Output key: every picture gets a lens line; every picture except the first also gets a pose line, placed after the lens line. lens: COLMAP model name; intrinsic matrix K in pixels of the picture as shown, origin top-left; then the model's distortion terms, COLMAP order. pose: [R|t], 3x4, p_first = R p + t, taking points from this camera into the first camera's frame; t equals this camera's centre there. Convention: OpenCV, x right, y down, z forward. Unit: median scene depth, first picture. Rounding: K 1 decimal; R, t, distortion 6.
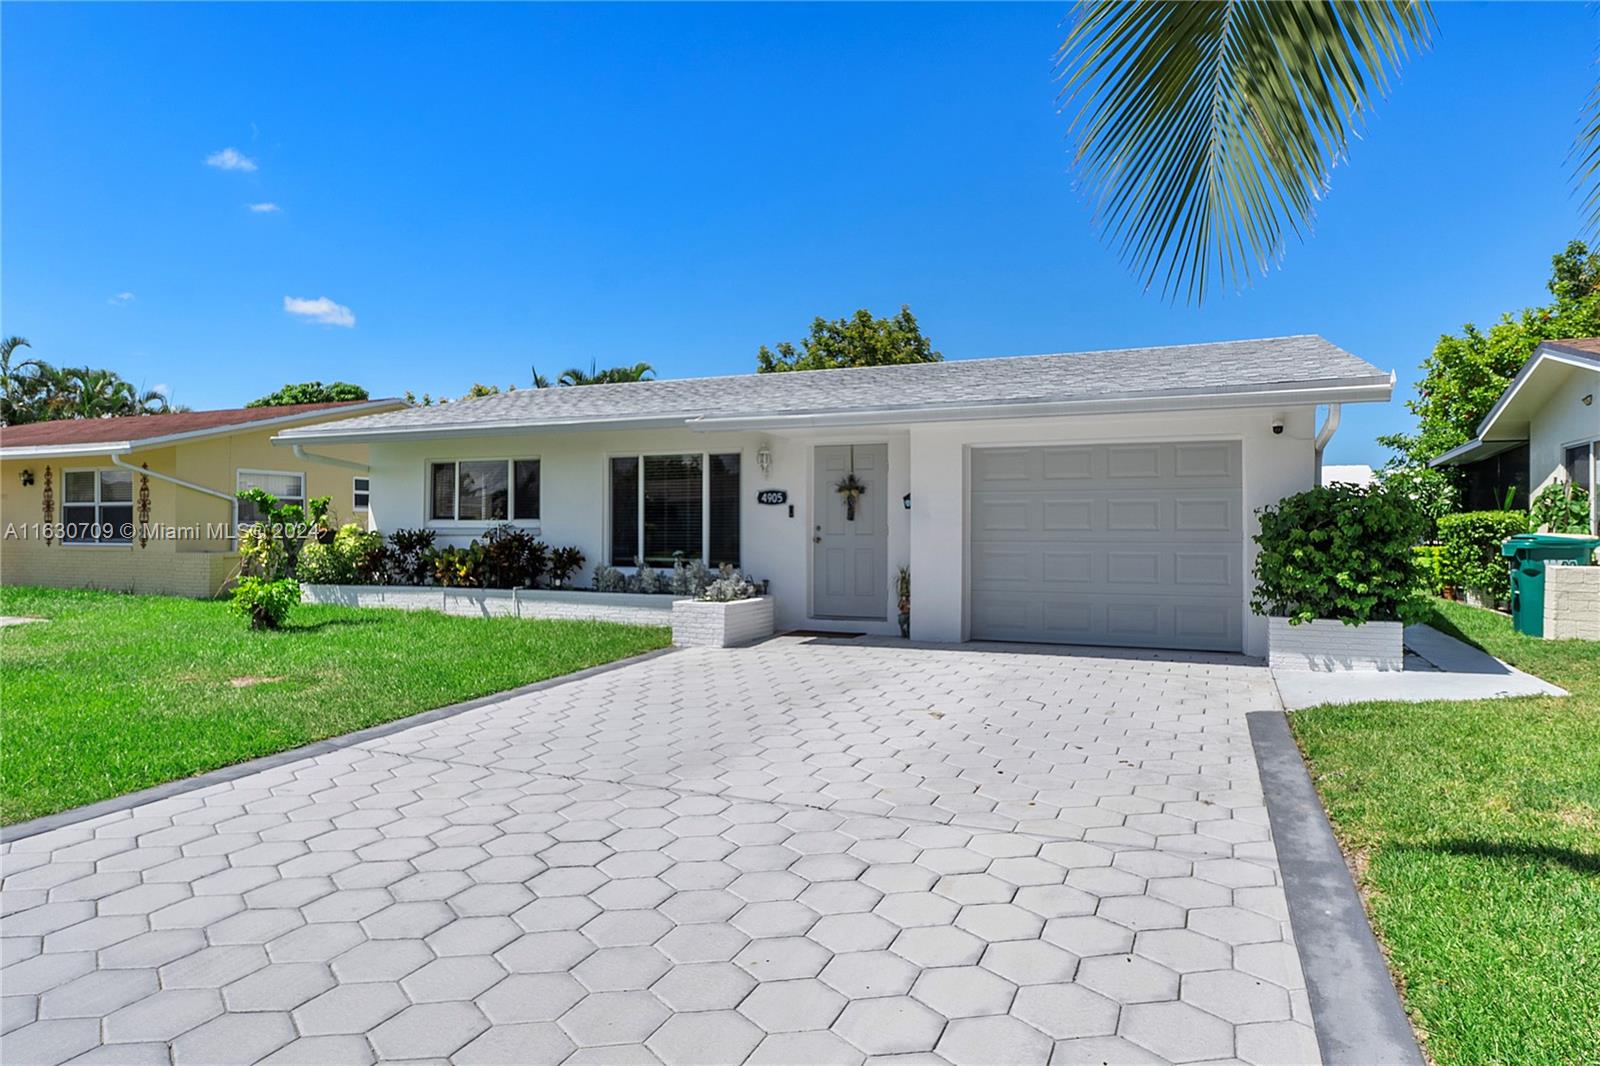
lens RADIAL K [[962.5, 0, 792.8], [0, 962.5, 519.6], [0, 0, 1]] dist [0.012999, -0.007294]
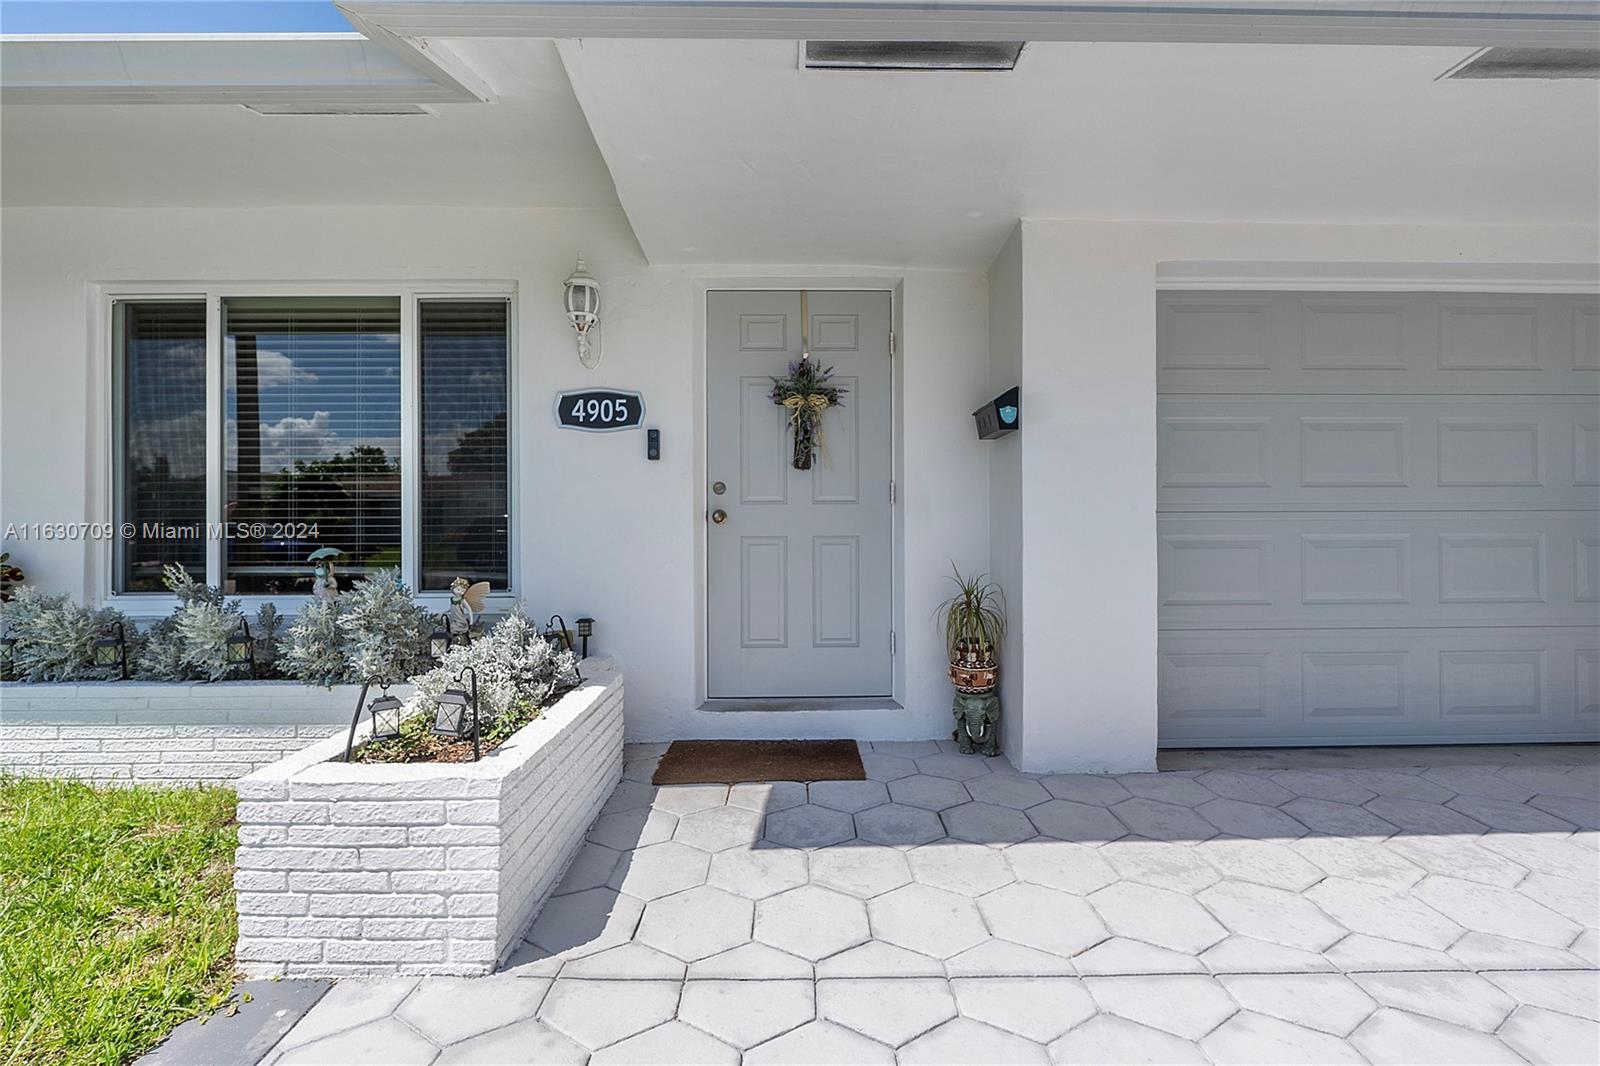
lens RADIAL K [[683.2, 0, 802.3], [0, 683.2, 521.8], [0, 0, 1]] dist [0.000113, -0.000325]
pose [[0.909807, -0.003693, 0.415016, -0.063026], [-0.000179, 0.999957, 0.009290, 0.020816], [-0.415033, -0.008526, 0.909767, 0.711192]]
